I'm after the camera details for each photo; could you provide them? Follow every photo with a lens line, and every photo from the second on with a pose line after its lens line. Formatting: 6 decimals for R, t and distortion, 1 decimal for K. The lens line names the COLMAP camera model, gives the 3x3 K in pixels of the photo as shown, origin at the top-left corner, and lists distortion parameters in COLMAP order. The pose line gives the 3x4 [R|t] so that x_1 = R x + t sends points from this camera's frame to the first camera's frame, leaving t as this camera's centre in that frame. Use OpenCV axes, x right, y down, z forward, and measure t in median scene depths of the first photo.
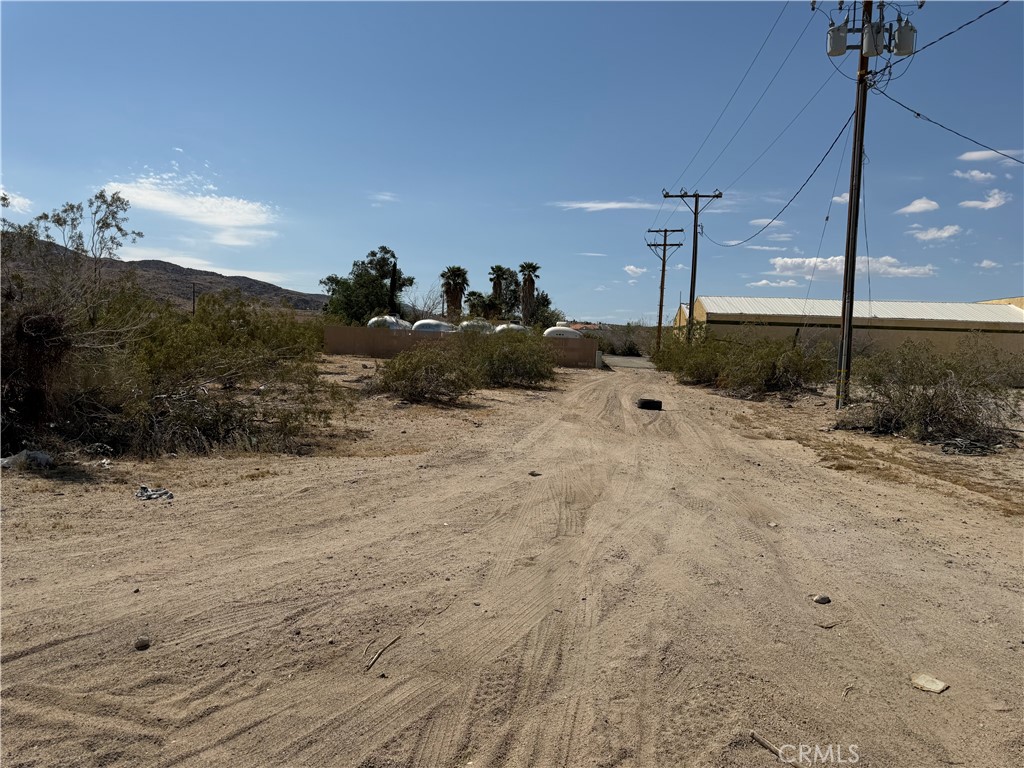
lens RADIAL K [[726.6, 0, 512.0], [0, 726.6, 384.0], [0, 0, 1]] dist [0.072944, -0.074041]
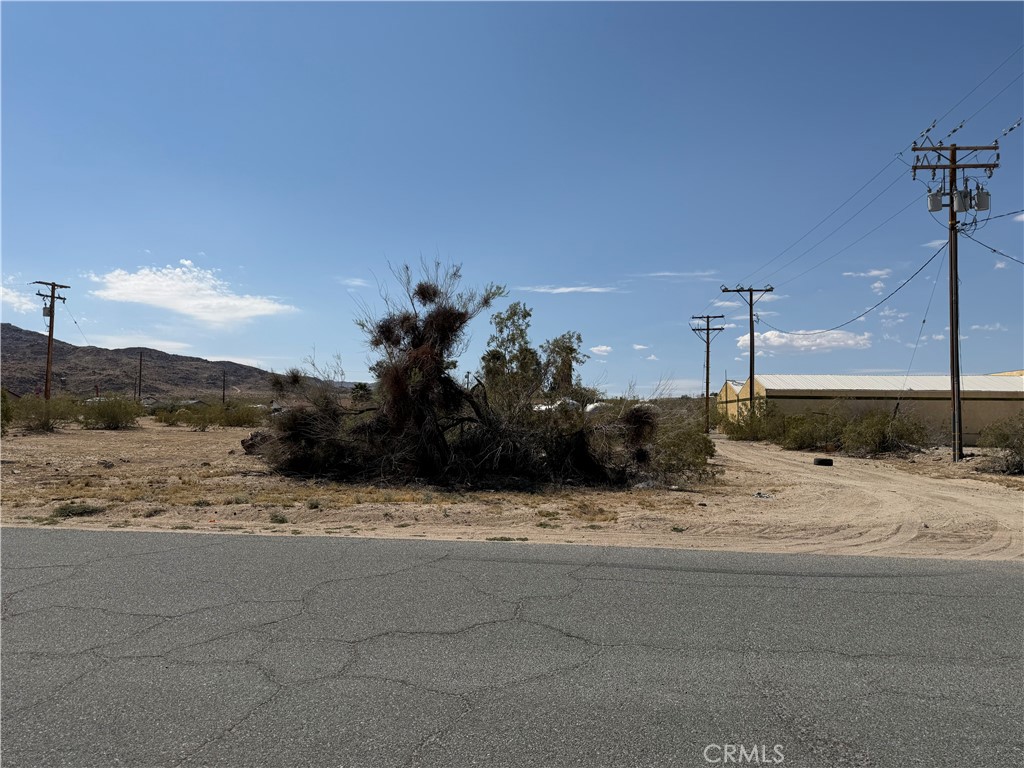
lens RADIAL K [[726.6, 0, 512.0], [0, 726.6, 384.0], [0, 0, 1]] dist [0.072944, -0.074041]
pose [[0.999367, -0.024885, 0.025425, -0.162233], [0.027413, 0.994149, -0.104483, 0.004477], [-0.022676, 0.105114, 0.994202, -0.139993]]
